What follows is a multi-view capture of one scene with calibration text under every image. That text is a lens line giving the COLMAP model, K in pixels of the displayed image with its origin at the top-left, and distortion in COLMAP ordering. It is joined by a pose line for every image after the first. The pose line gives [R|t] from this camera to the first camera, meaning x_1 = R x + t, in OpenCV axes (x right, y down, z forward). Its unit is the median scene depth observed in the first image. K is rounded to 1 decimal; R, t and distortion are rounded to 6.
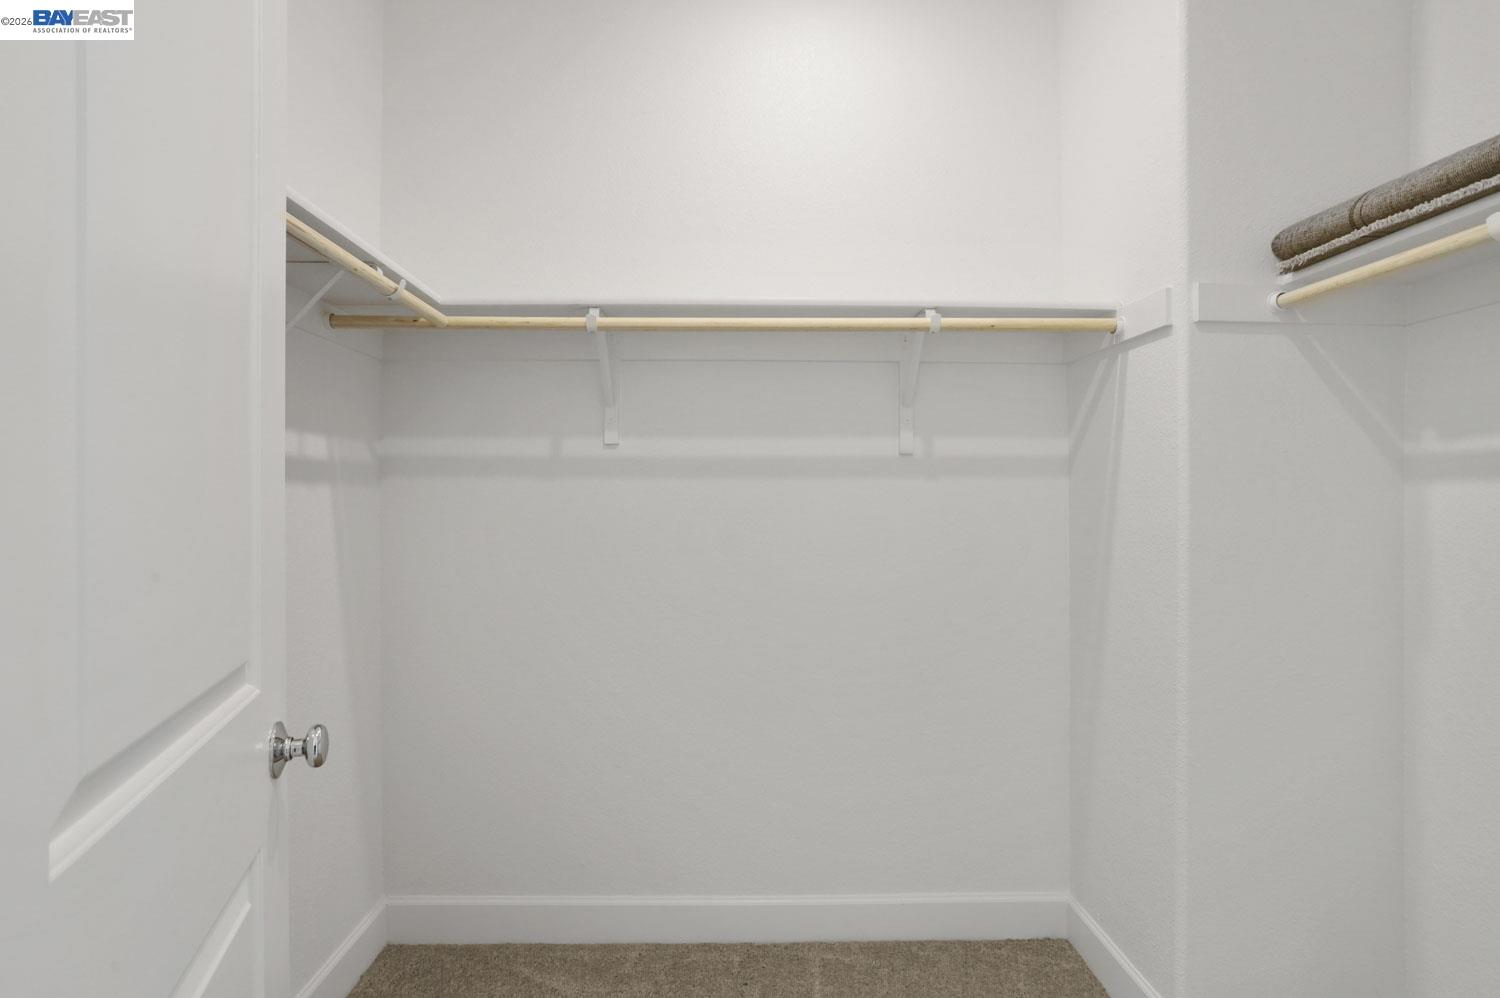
lens RADIAL K [[721.7, 0, 732.1], [0, 721.7, 504.6], [0, 0, 1]] dist [-0.000315, 0.000630]
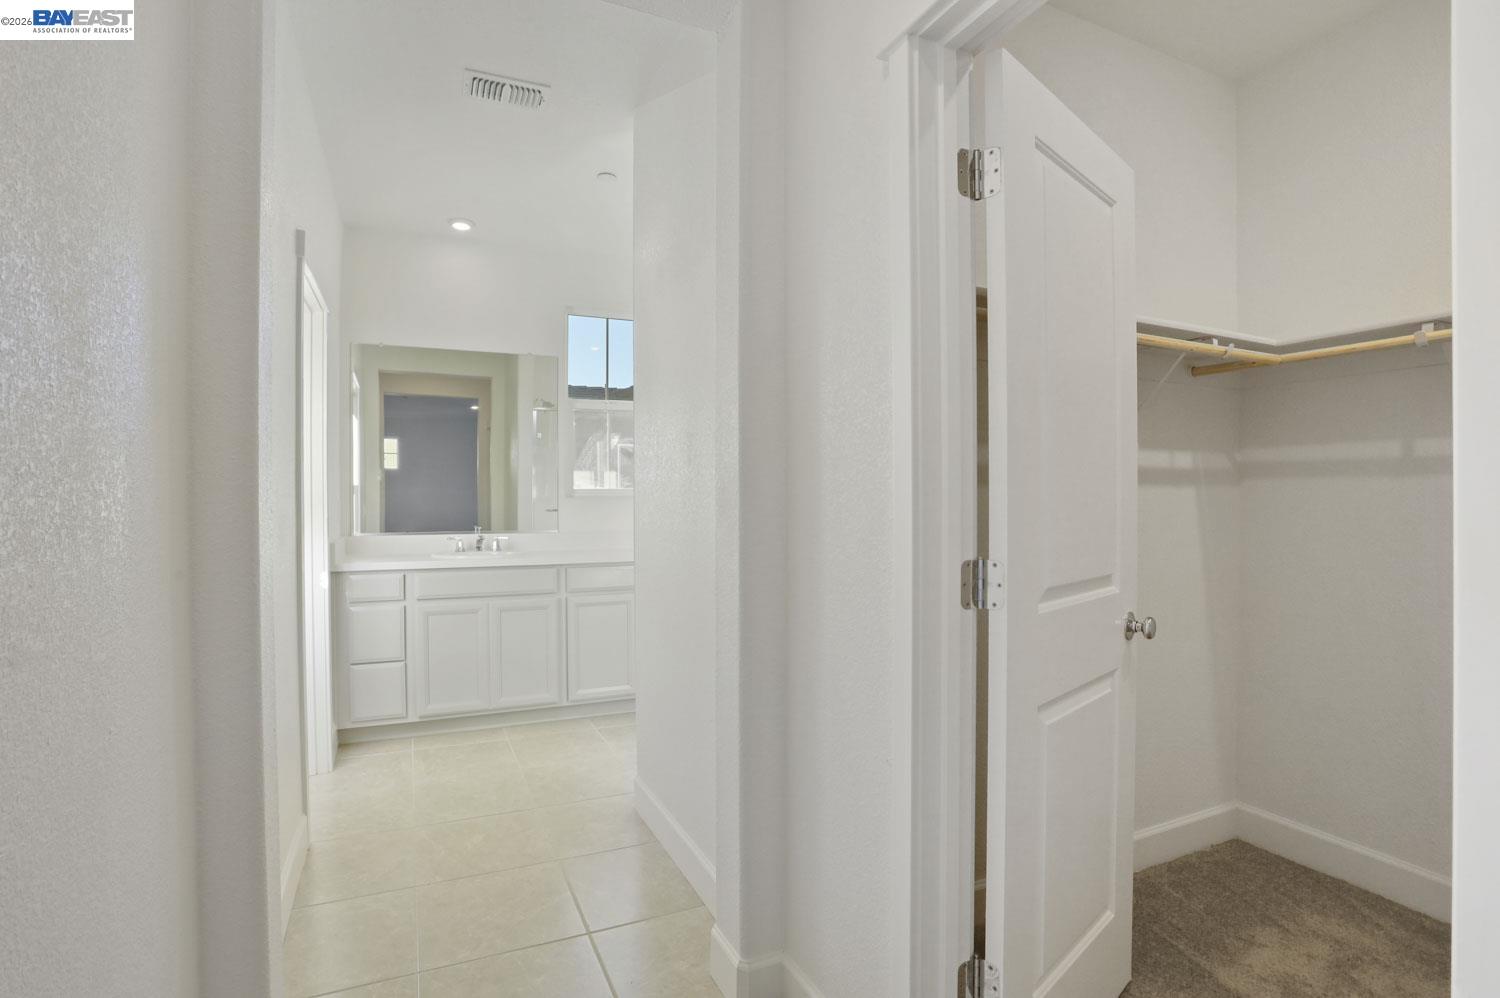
lens RADIAL K [[721.7, 0, 732.1], [0, 721.7, 504.6], [0, 0, 1]] dist [-0.000315, 0.000630]
pose [[0.409128, 0.008216, -0.912440, 0.386484], [-0.007620, 0.999955, 0.005587, 0.006508], [0.912445, 0.004667, 0.409172, -0.423710]]
